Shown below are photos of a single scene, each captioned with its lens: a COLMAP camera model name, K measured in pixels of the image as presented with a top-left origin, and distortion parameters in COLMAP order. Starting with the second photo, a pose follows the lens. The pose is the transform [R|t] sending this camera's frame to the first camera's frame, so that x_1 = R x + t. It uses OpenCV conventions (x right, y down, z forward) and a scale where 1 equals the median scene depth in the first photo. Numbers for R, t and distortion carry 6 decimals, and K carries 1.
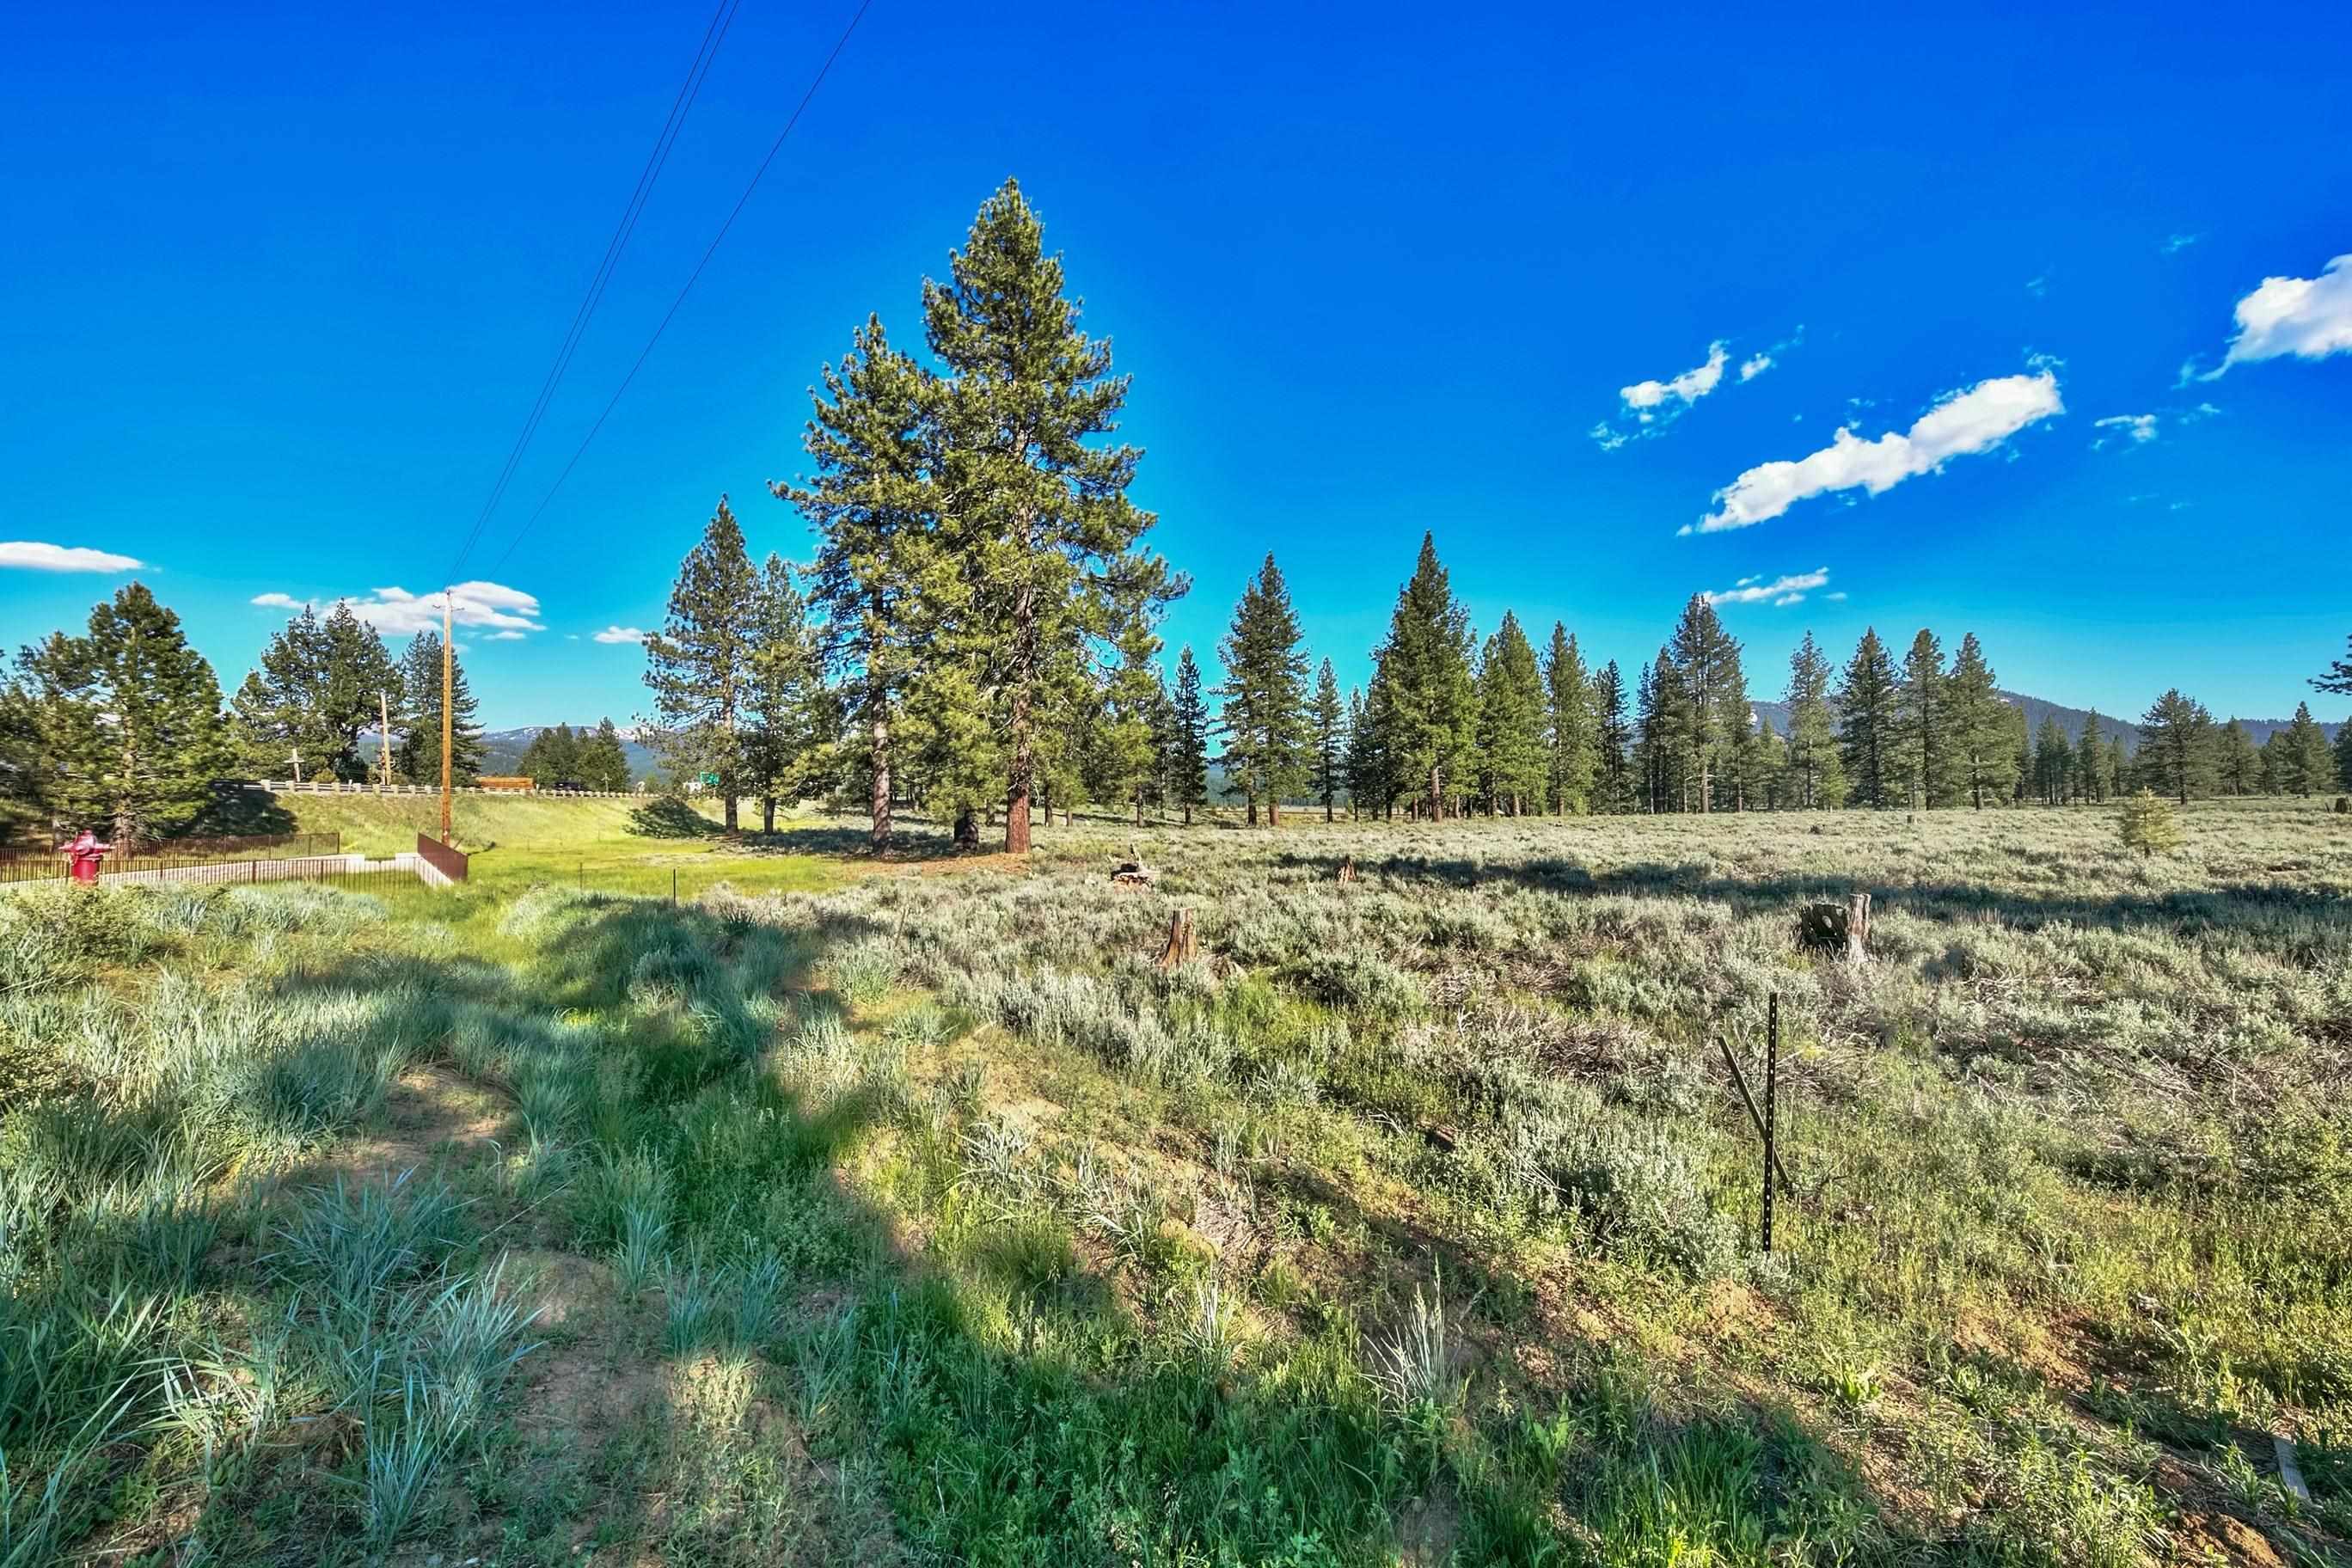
lens RADIAL K [[793.1, 0, 1185.7], [0, 793.1, 806.5], [0, 0, 1]] dist [-0.004488, -0.000769]
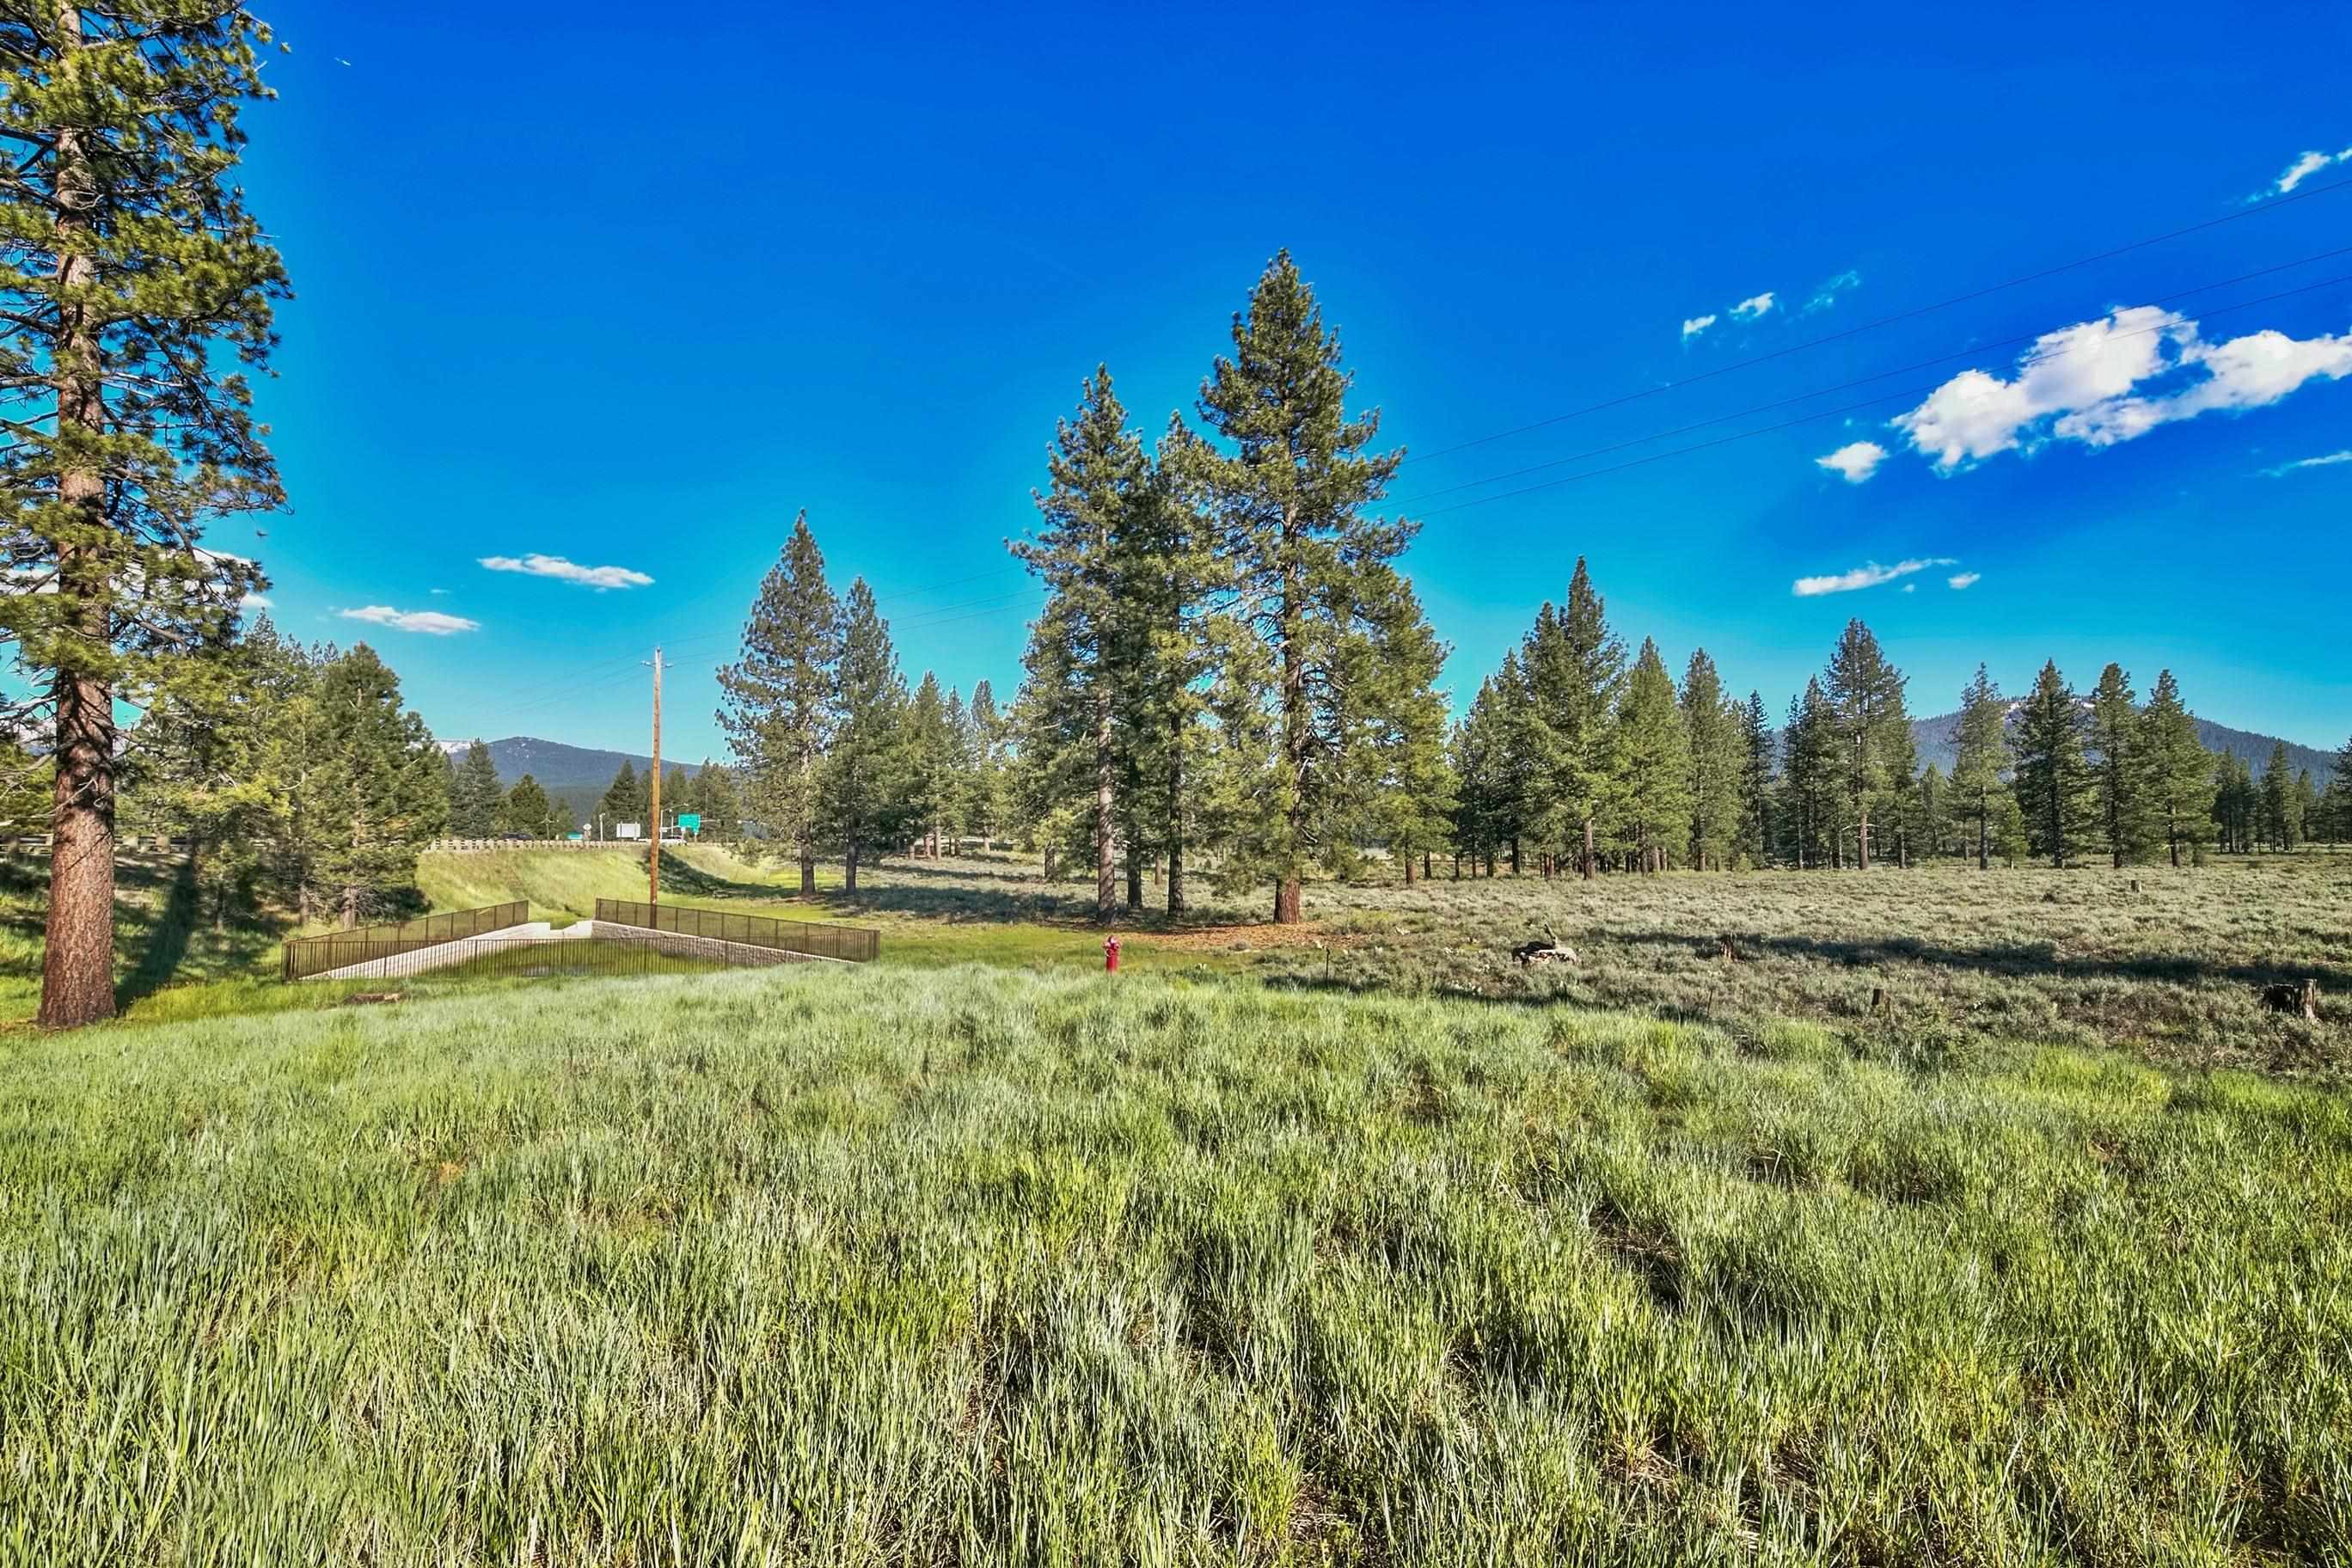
lens RADIAL K [[984.0, 0, 1178.0], [0, 984.0, 853.7], [0, 0, 1]] dist [0.001849, -0.001498]
pose [[0.999710, 0.002023, 0.023995, -0.148273], [-0.002233, 0.999959, 0.008733, -0.015813], [-0.023977, -0.008784, 0.999674, -0.090587]]
